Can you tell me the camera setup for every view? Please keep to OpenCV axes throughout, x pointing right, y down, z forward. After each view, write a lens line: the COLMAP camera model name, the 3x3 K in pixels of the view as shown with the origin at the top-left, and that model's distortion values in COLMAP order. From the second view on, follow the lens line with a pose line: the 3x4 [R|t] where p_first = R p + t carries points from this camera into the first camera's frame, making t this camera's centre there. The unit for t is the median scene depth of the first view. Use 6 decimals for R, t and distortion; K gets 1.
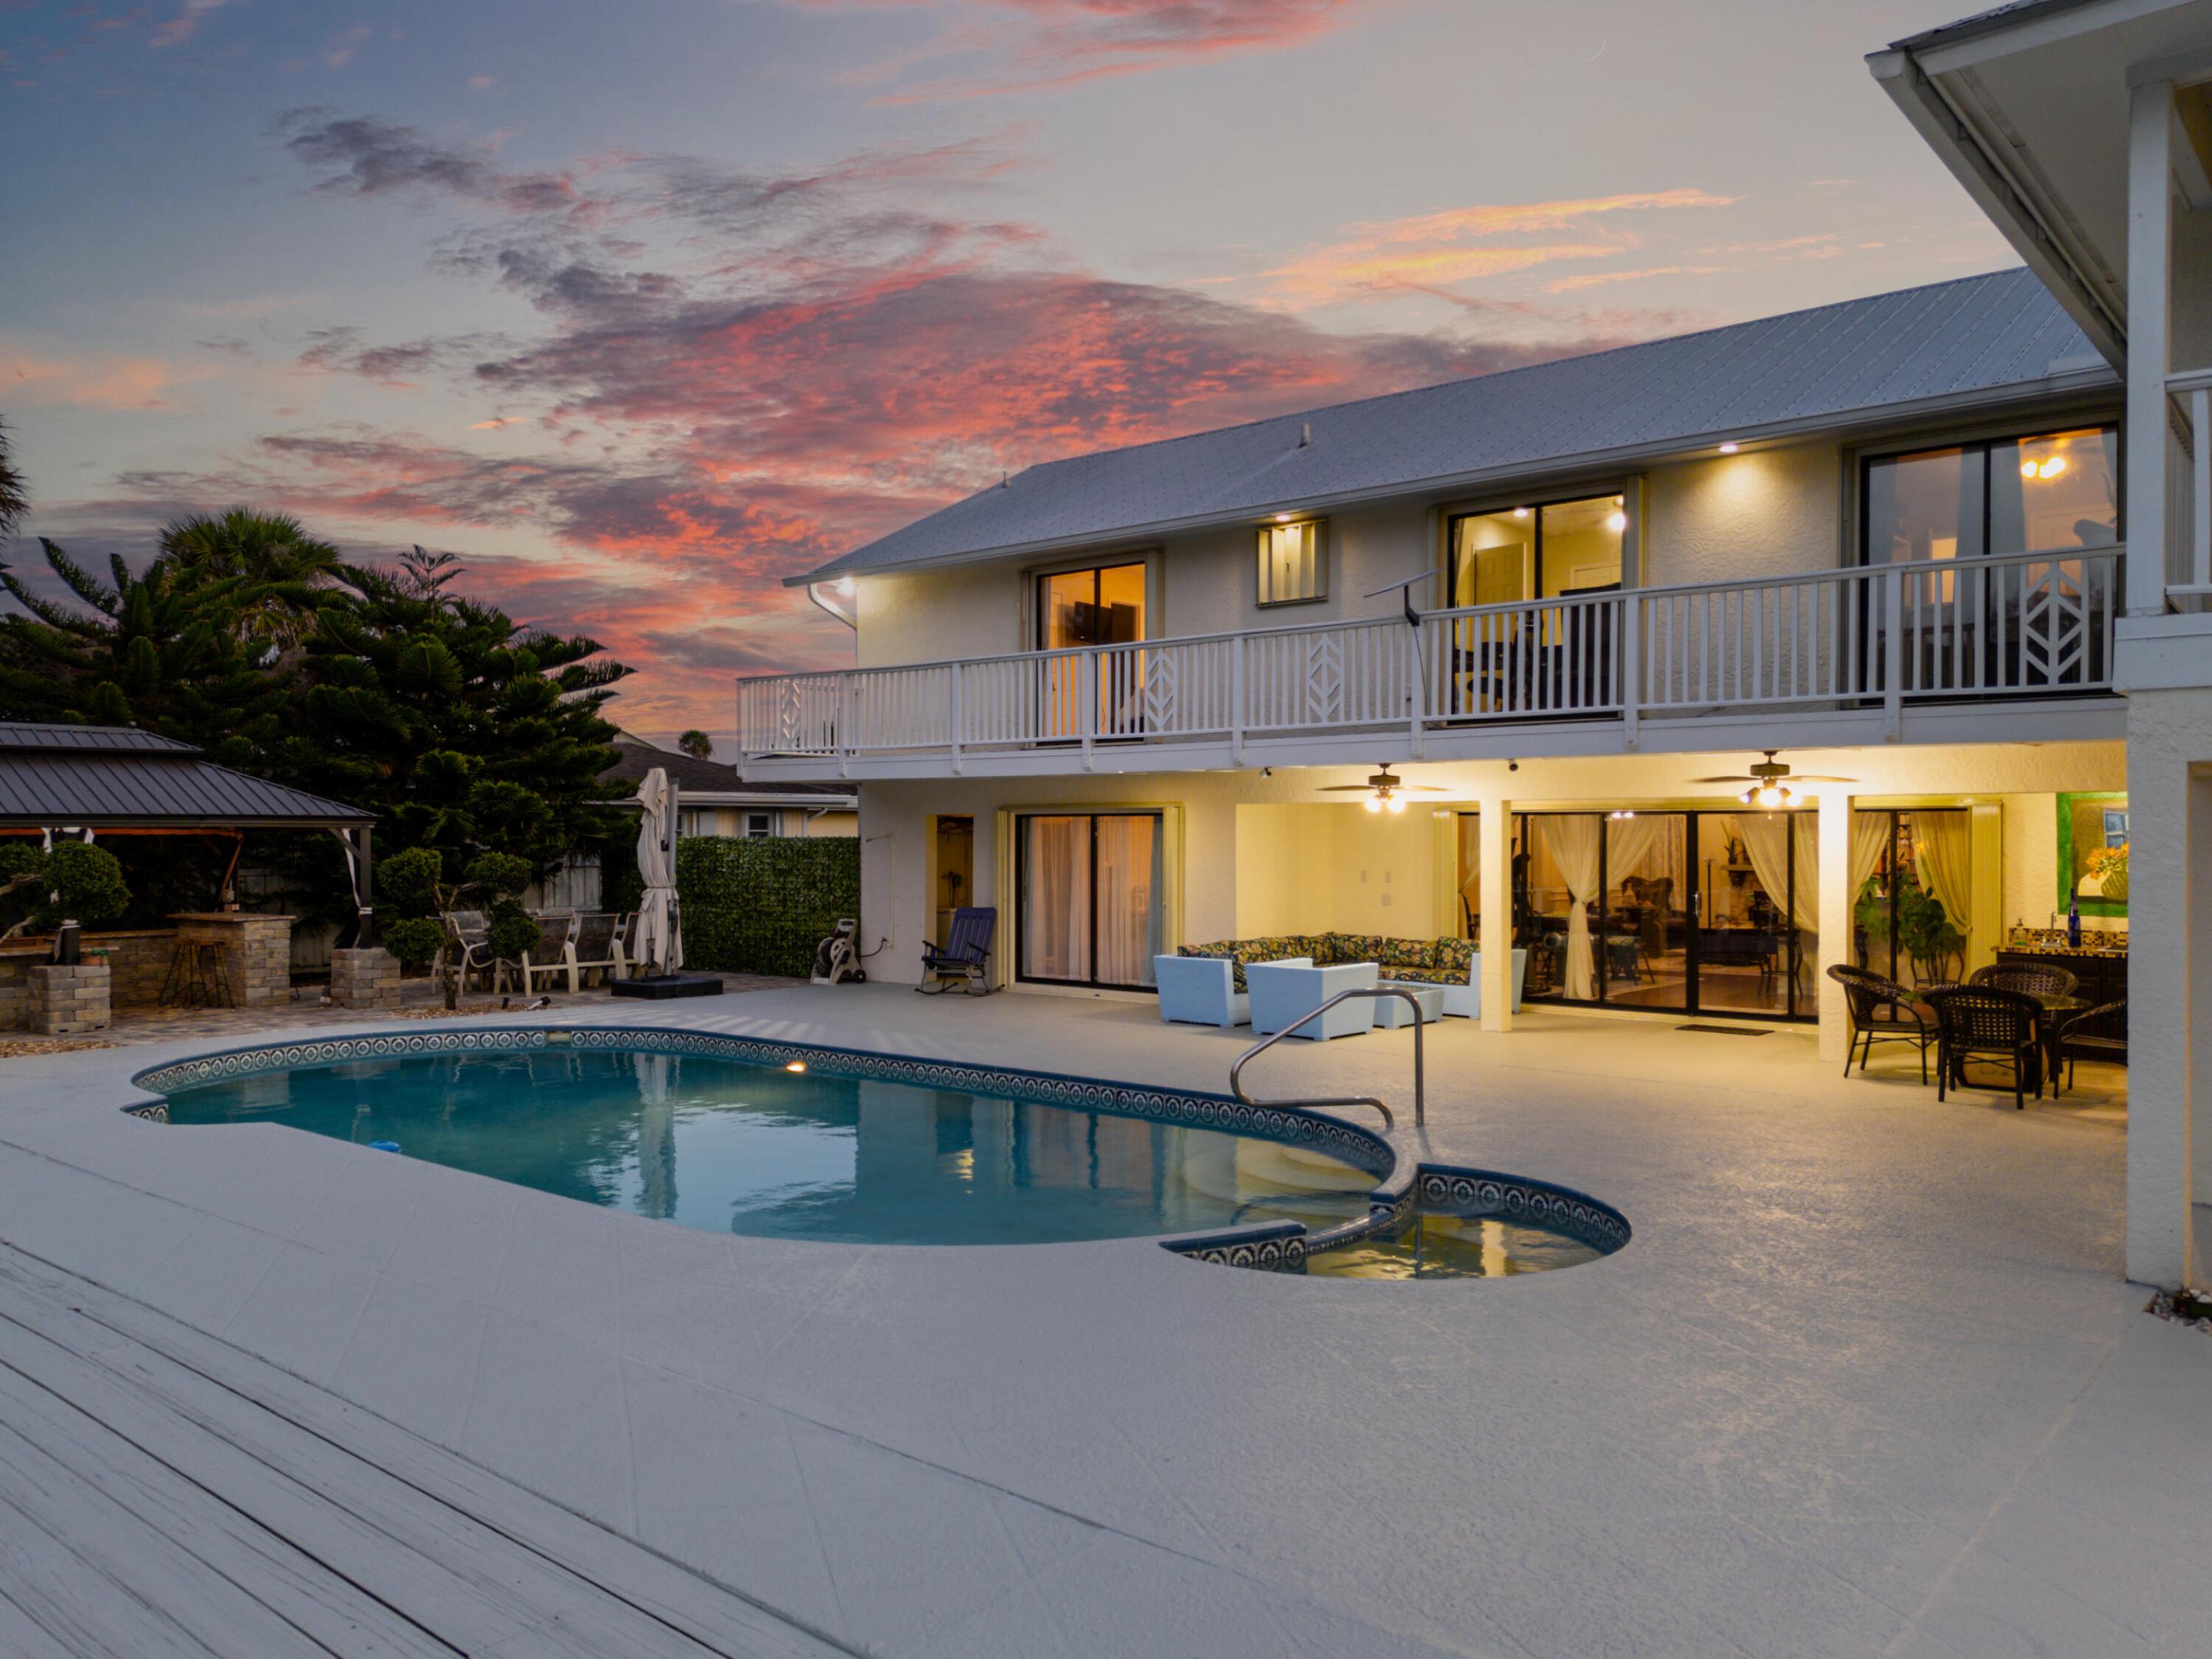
lens RADIAL K [[1587.6, 0, 1106.0], [0, 1587.6, 829.5], [0, 0, 1]] dist [0.097901, -0.001947]
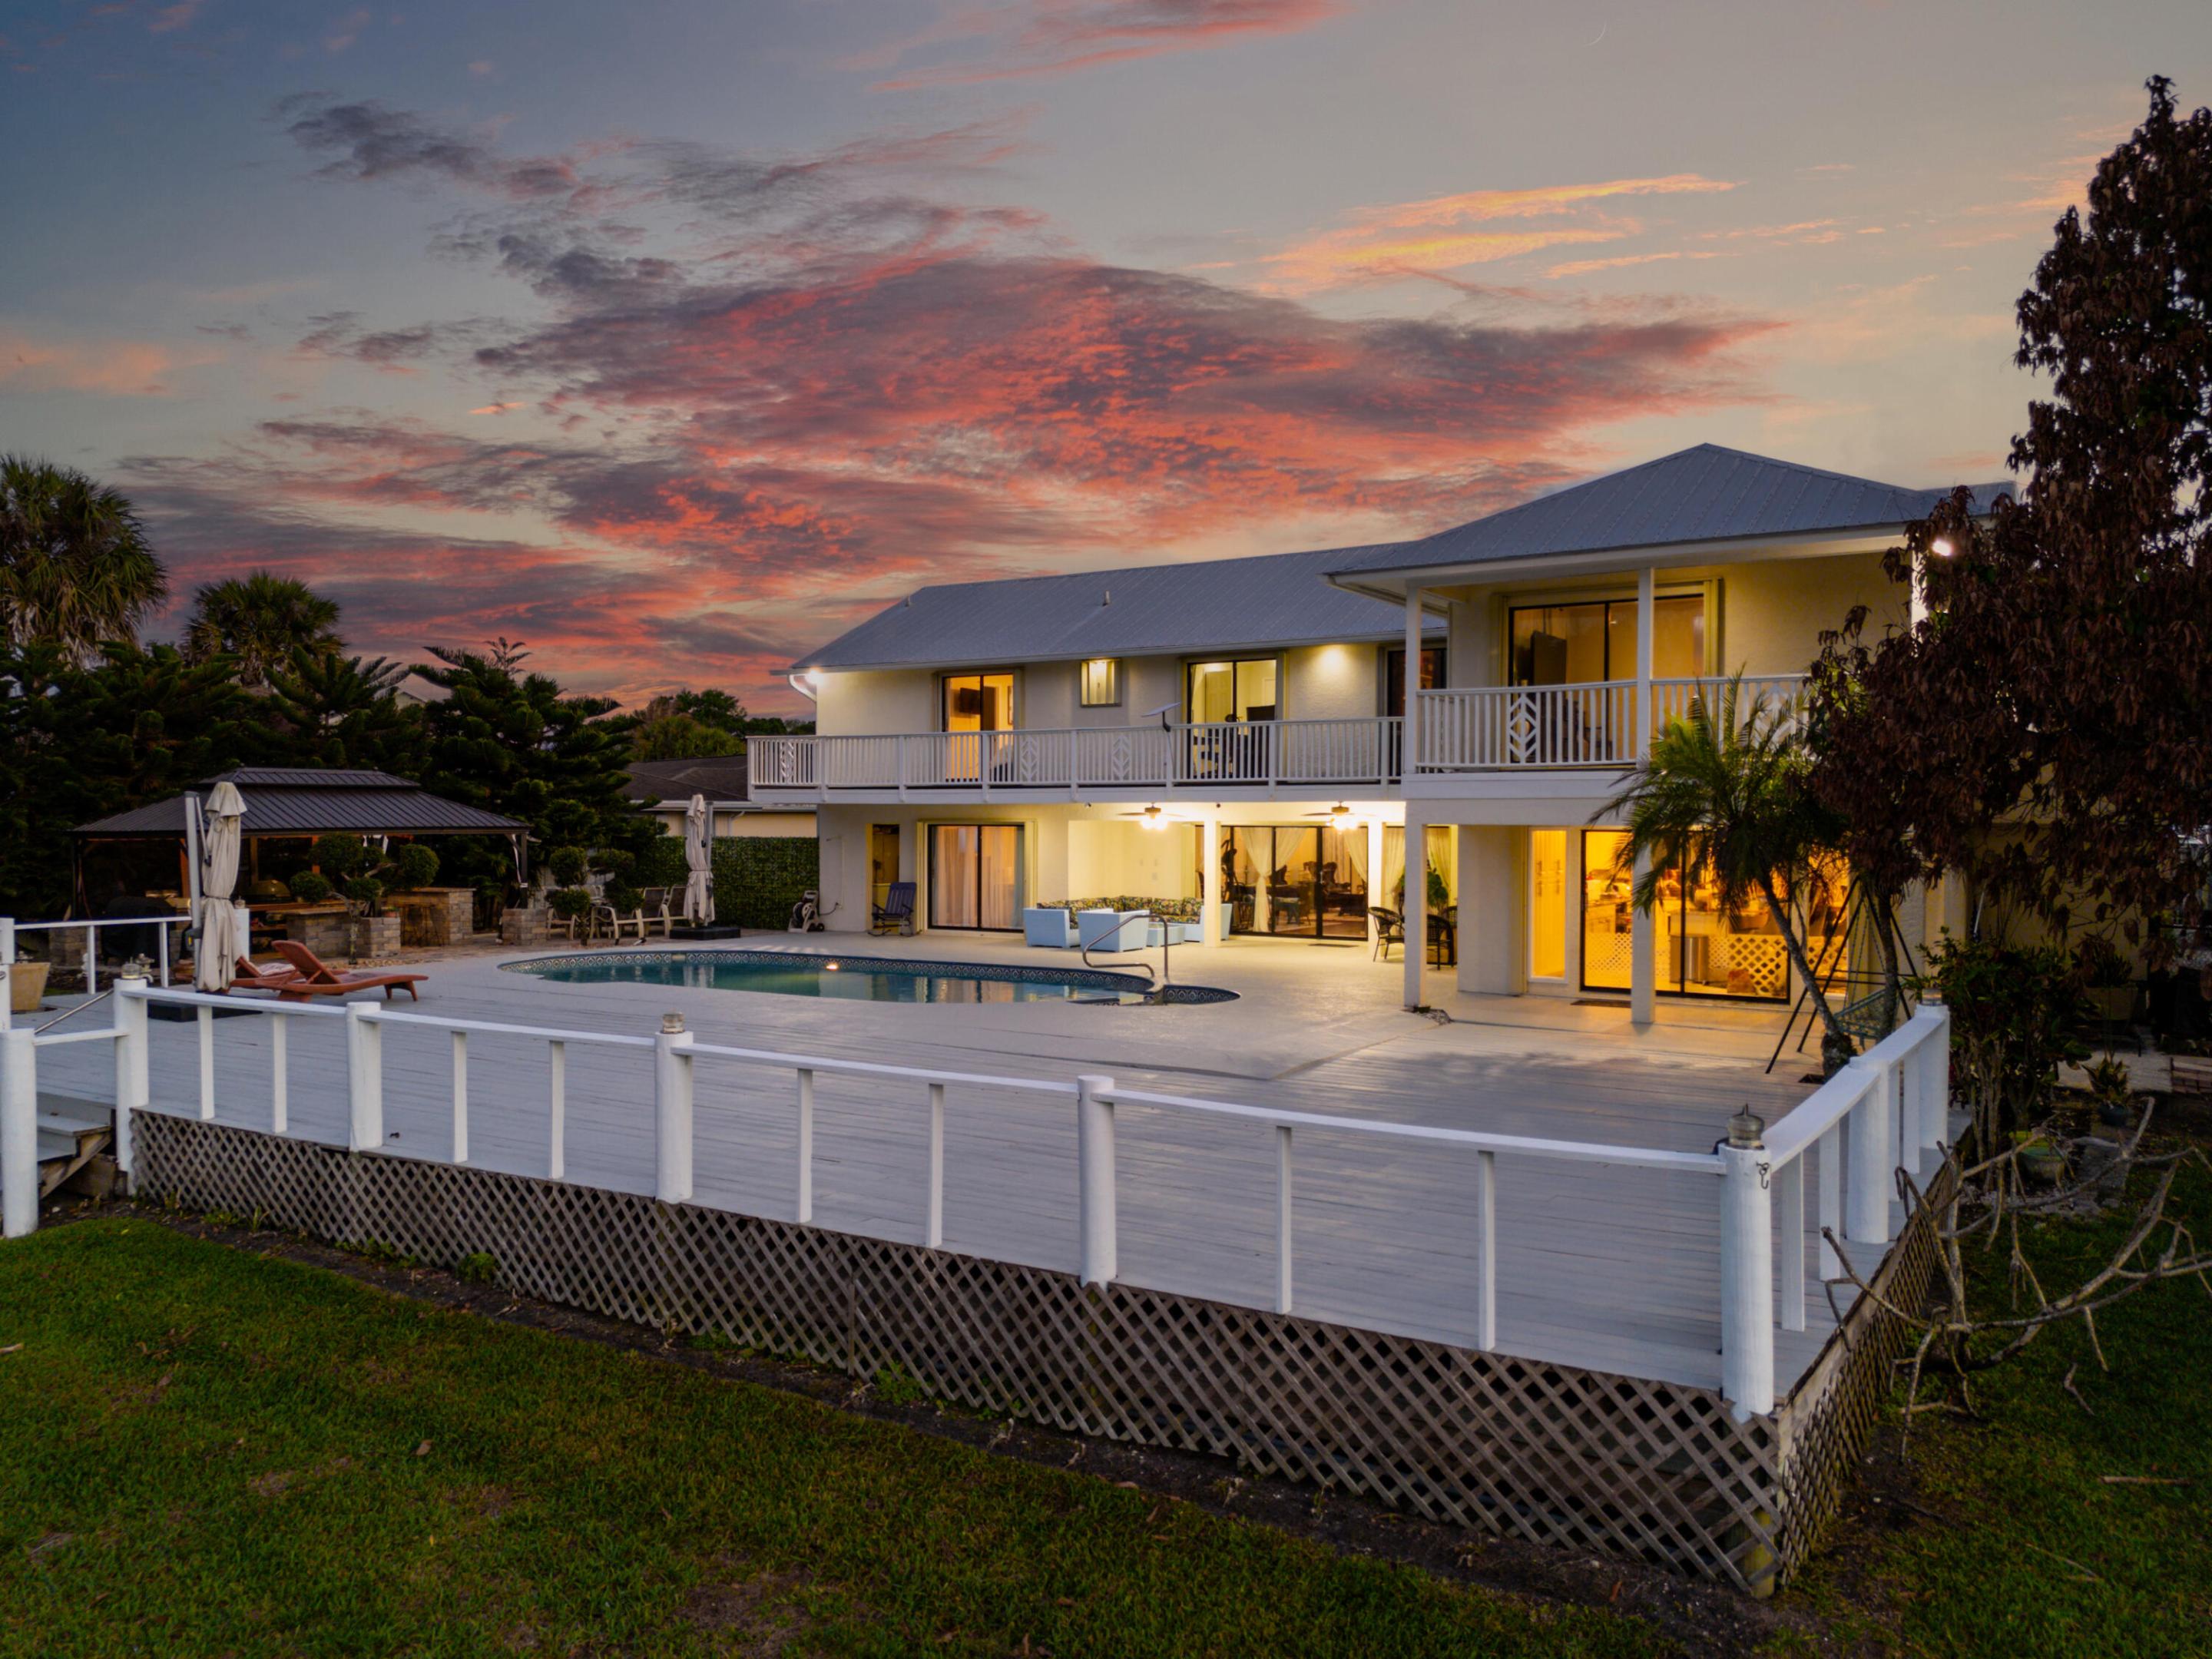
lens RADIAL K [[1587.6, 0, 1106.0], [0, 1587.6, 829.5], [0, 0, 1]] dist [0.097901, -0.001947]
pose [[0.990378, 0.000328, 0.138386, -0.113804], [-0.001985, 0.999928, 0.011829, -0.026676], [-0.138372, -0.011990, 0.990308, -0.694676]]
